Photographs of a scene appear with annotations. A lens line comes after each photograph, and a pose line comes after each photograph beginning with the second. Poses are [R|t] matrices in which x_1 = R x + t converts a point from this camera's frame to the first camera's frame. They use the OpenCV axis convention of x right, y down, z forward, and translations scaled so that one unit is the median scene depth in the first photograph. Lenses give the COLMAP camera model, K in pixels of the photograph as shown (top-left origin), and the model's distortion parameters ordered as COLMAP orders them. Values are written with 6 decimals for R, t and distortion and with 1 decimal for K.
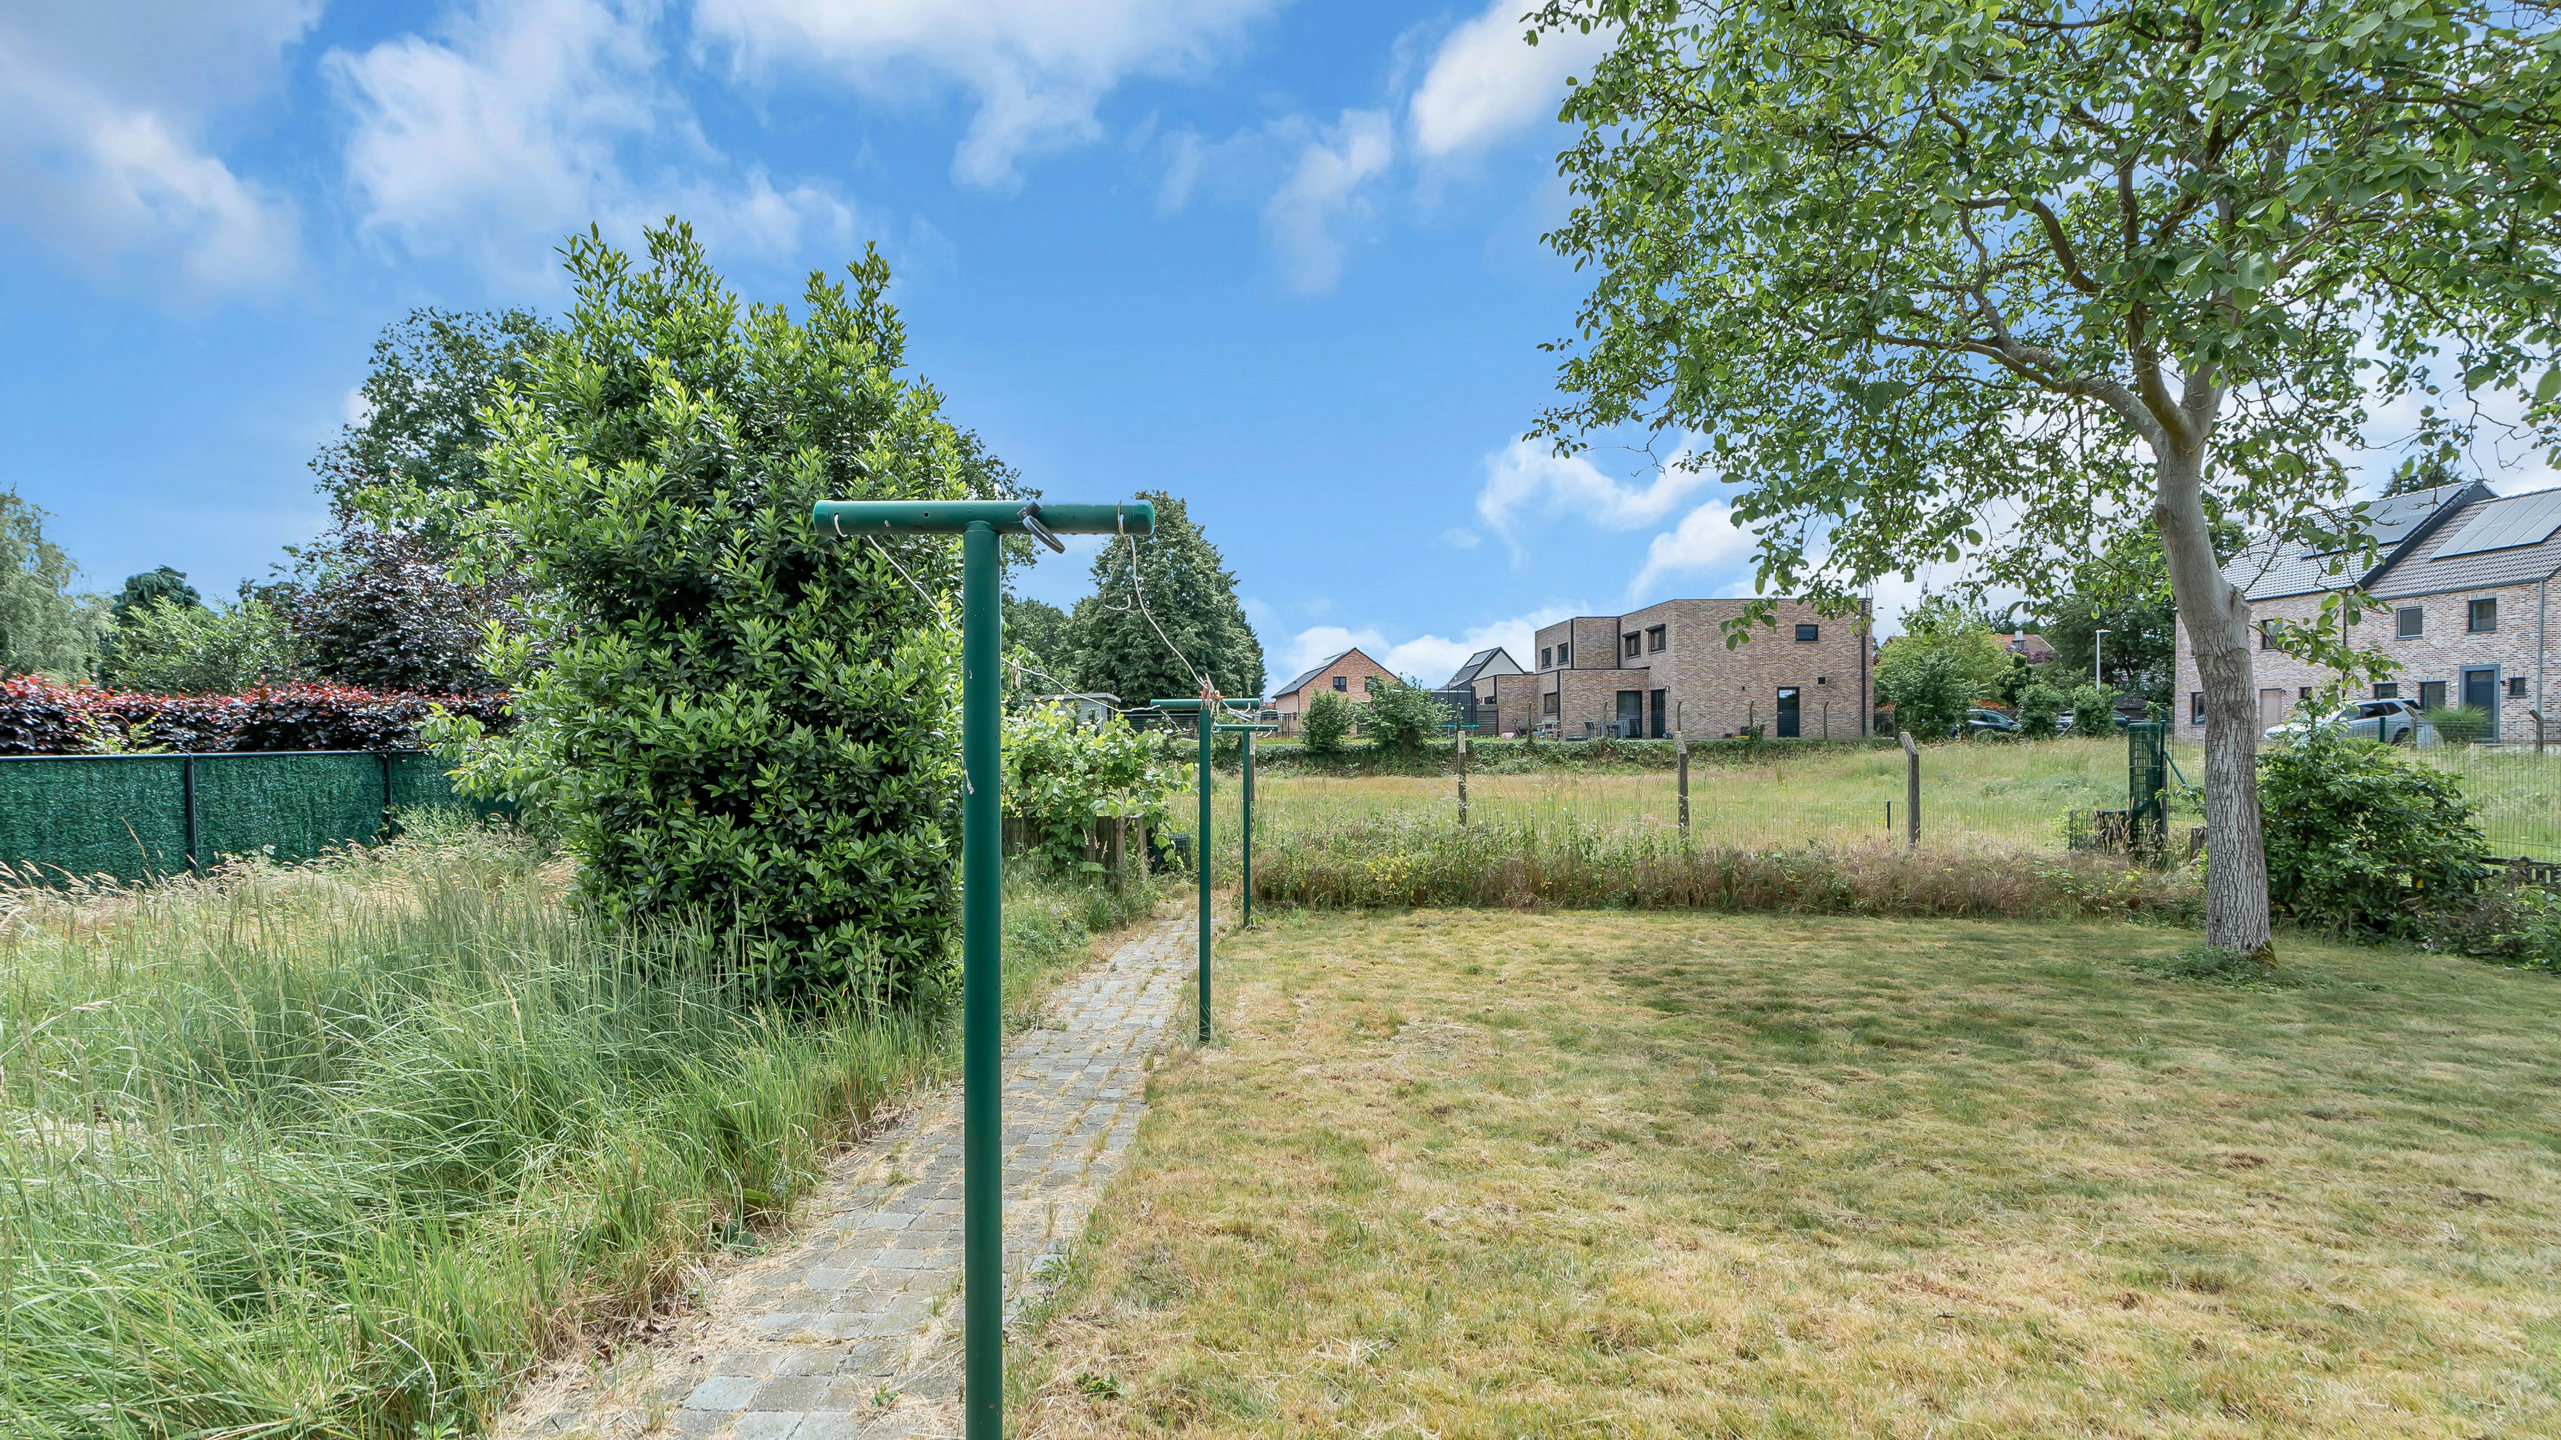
lens RADIAL K [[1161.8, 0, 1271.7], [0, 1161.8, 736.4], [0, 0, 1]] dist [-0.009820, 0.002712]
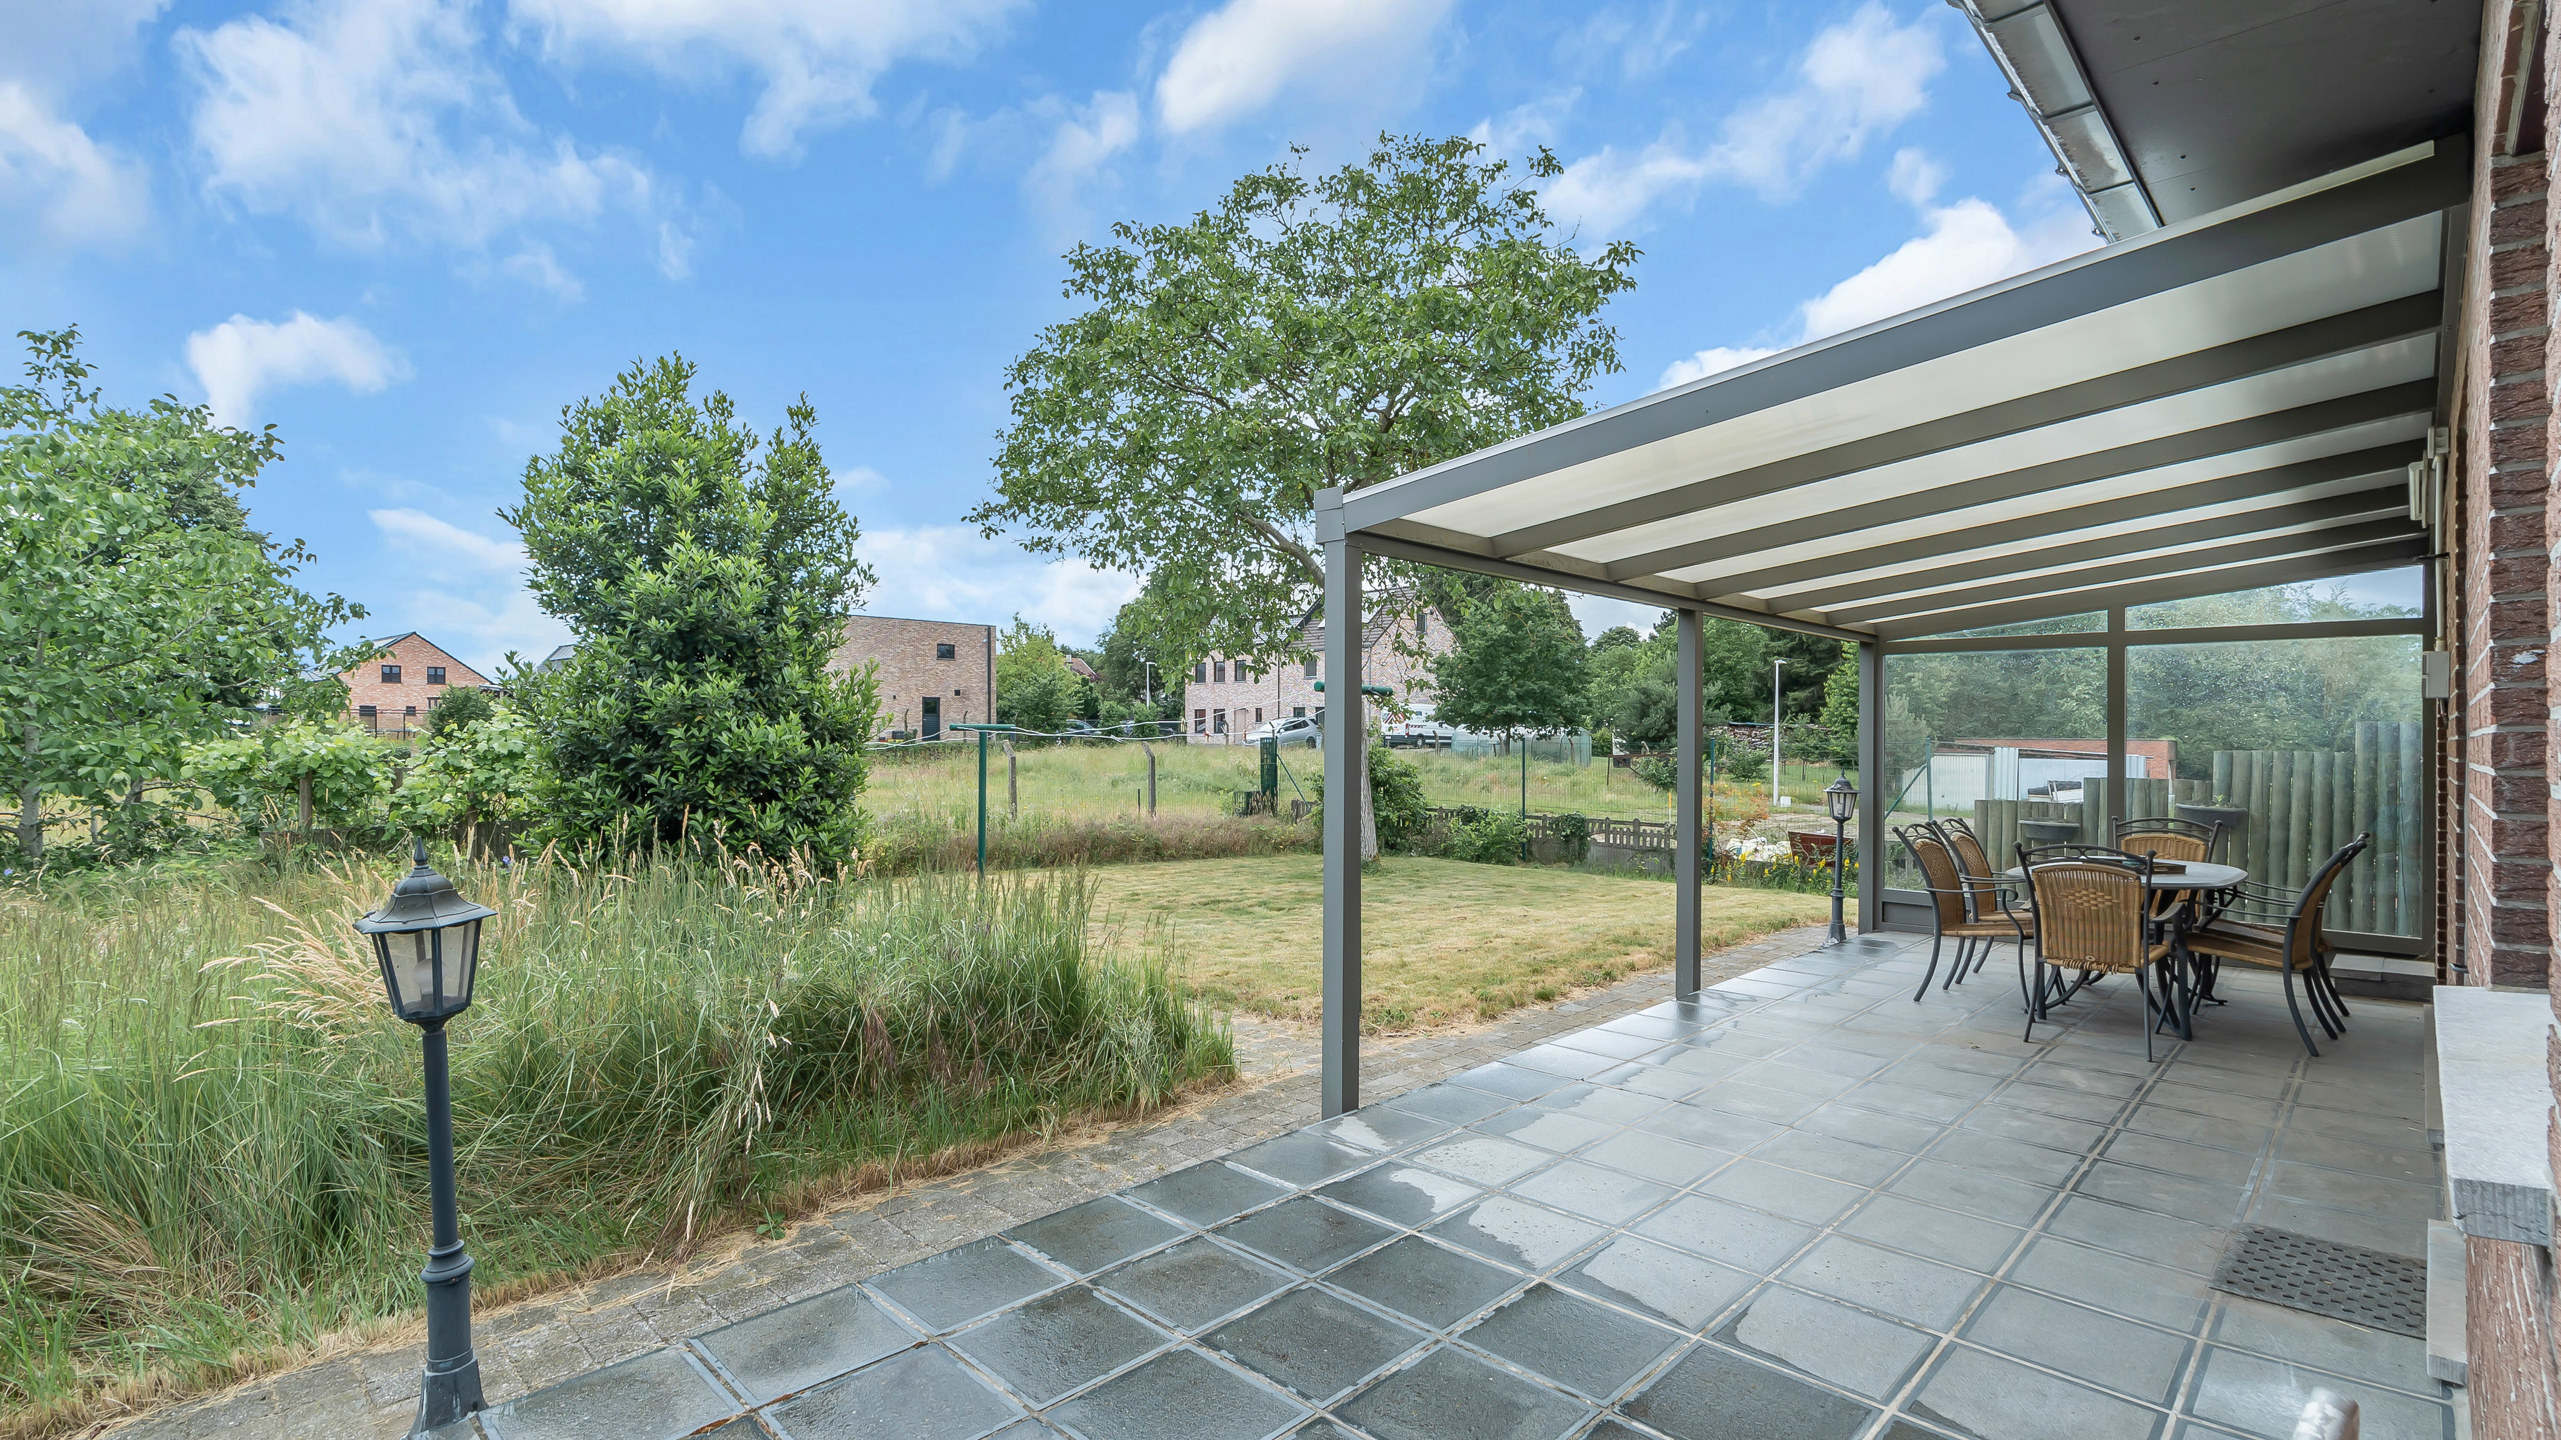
lens RADIAL K [[1161.8, 0, 1266.7], [0, 1161.8, 721.6], [0, 0, 1]] dist [-0.009820, 0.002712]
pose [[0.709268, 0.016527, 0.704745, -0.398172], [-0.007270, 0.999843, -0.016131, -0.006725], [-0.704901, 0.006318, 0.709278, -0.160432]]
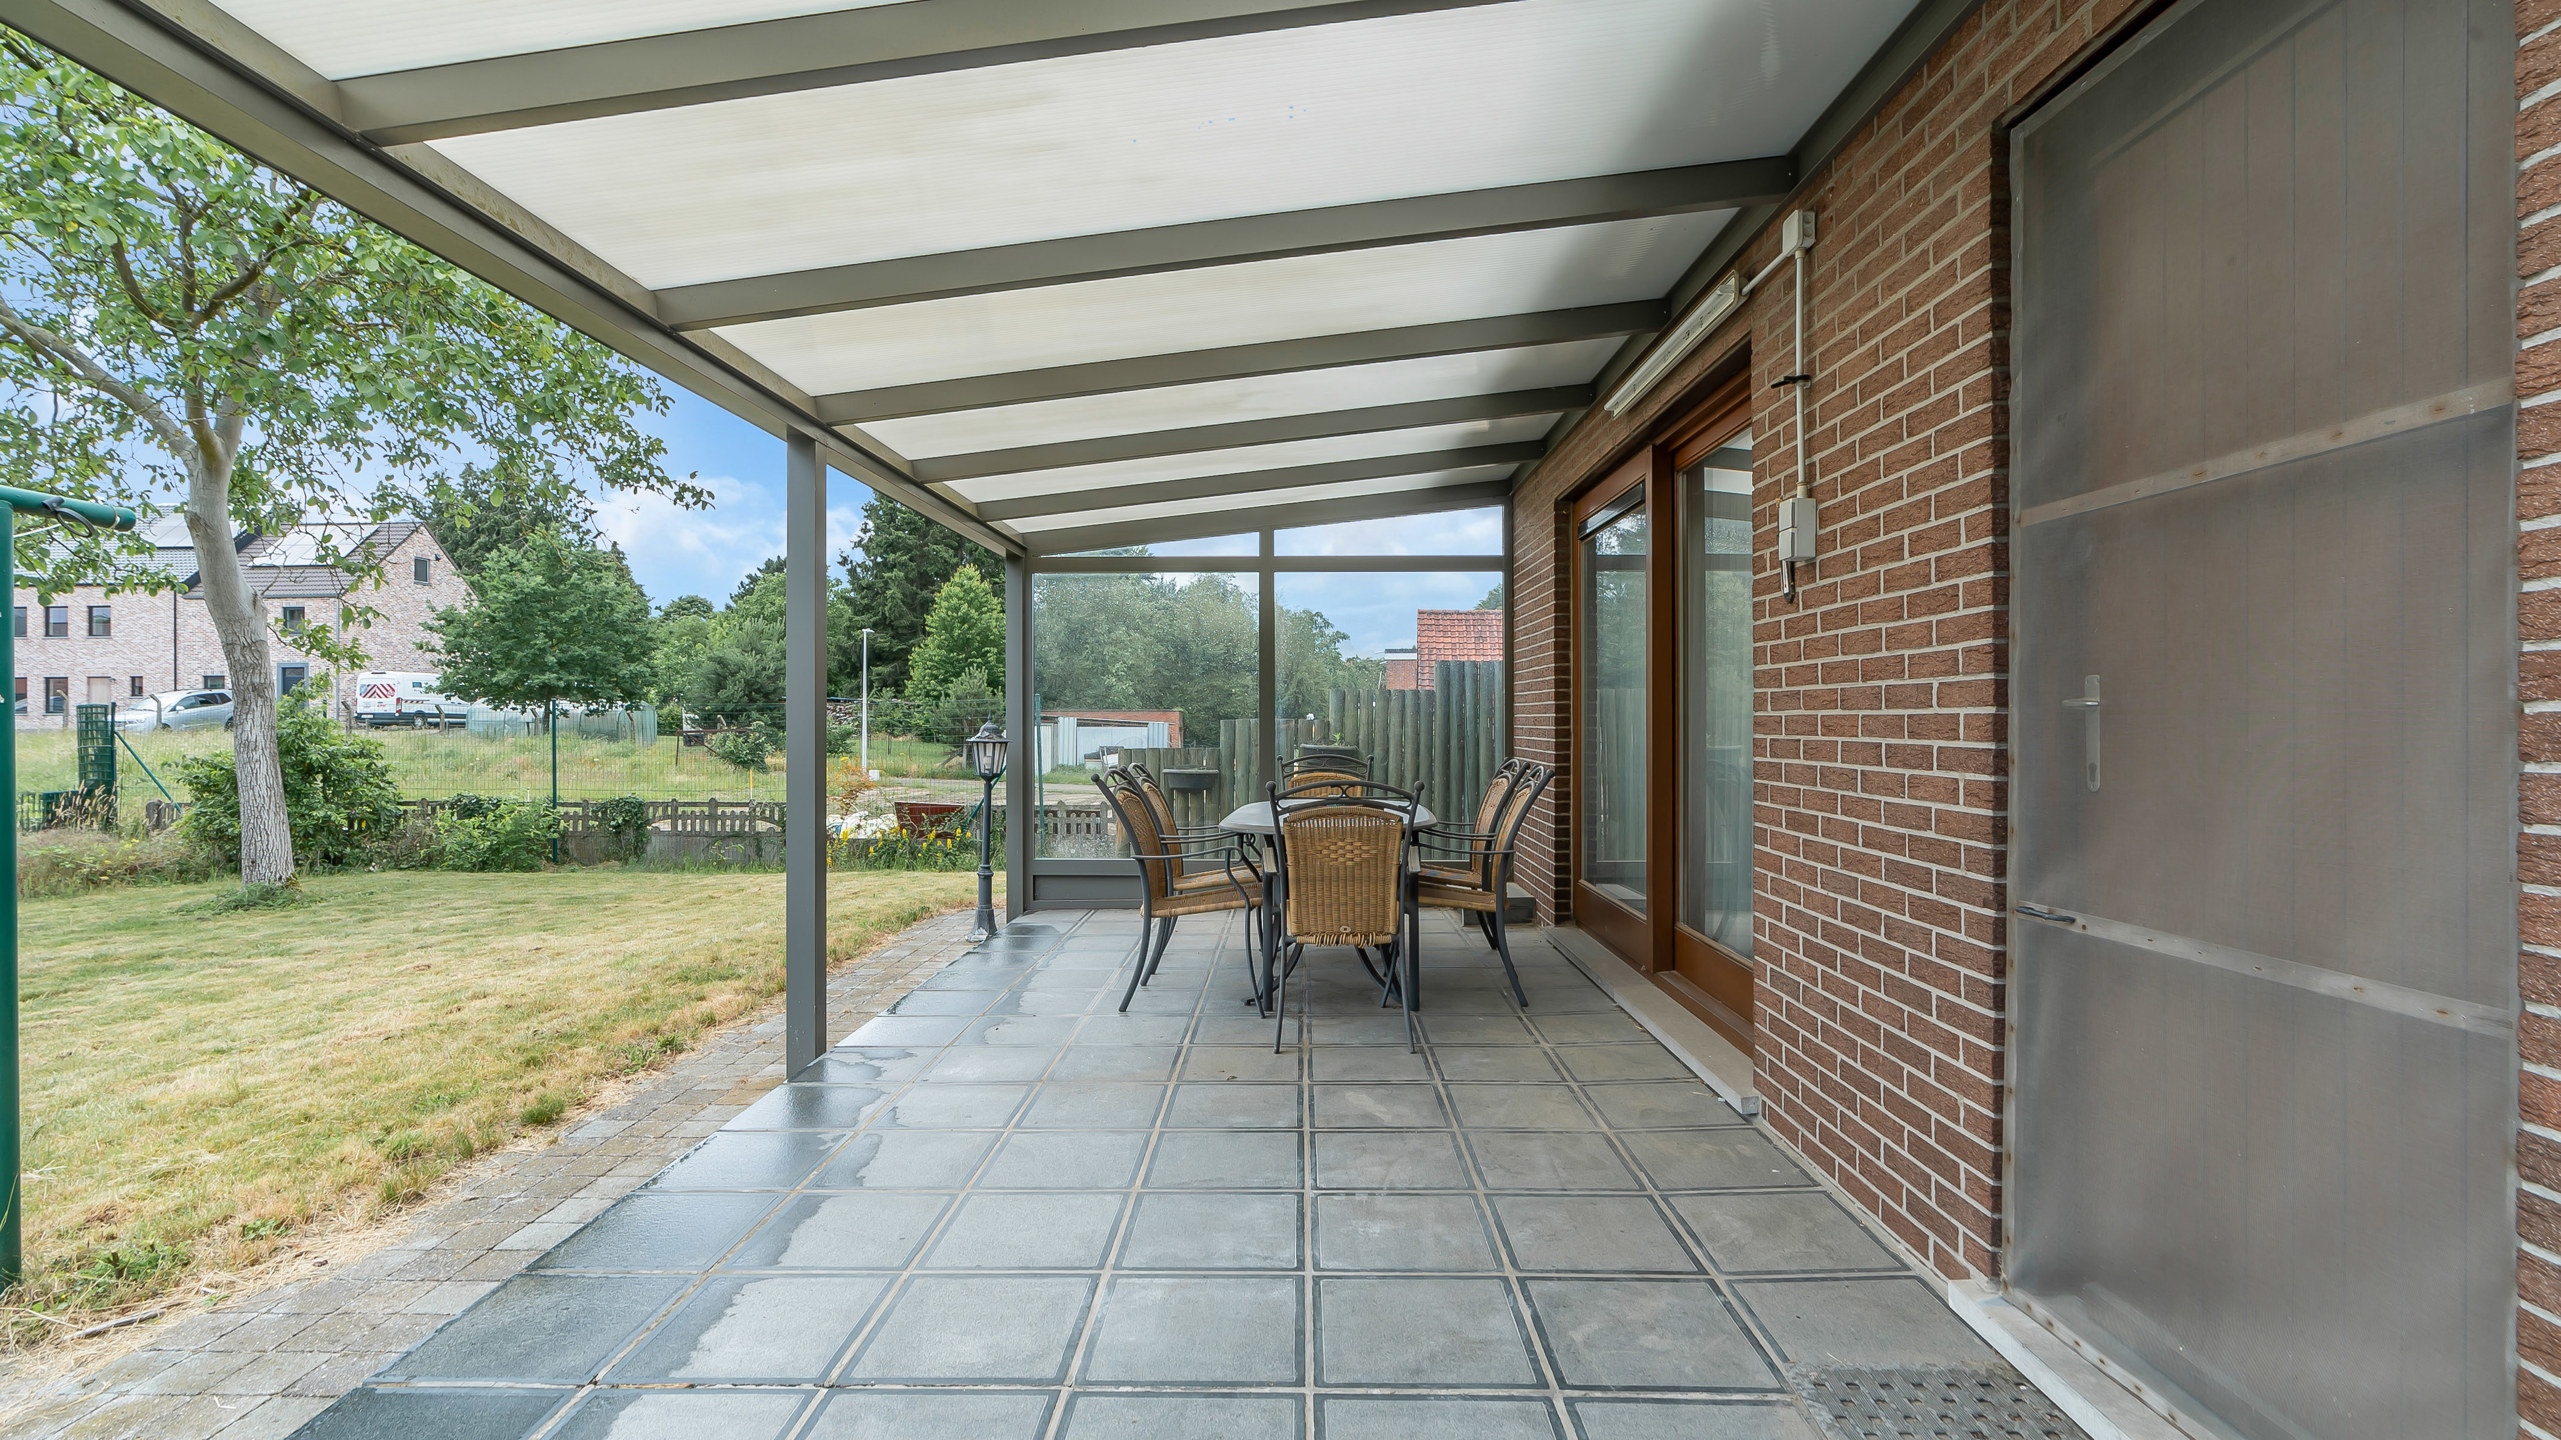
lens RADIAL K [[1161.8, 0, 1267.0], [0, 1161.8, 714.9], [0, 0, 1]] dist [-0.009820, 0.002712]
pose [[0.032780, 0.005162, 0.999449, -0.225874], [0.007103, 0.999960, -0.005398, 0.010924], [-0.999437, 0.007276, 0.032742, -0.069432]]
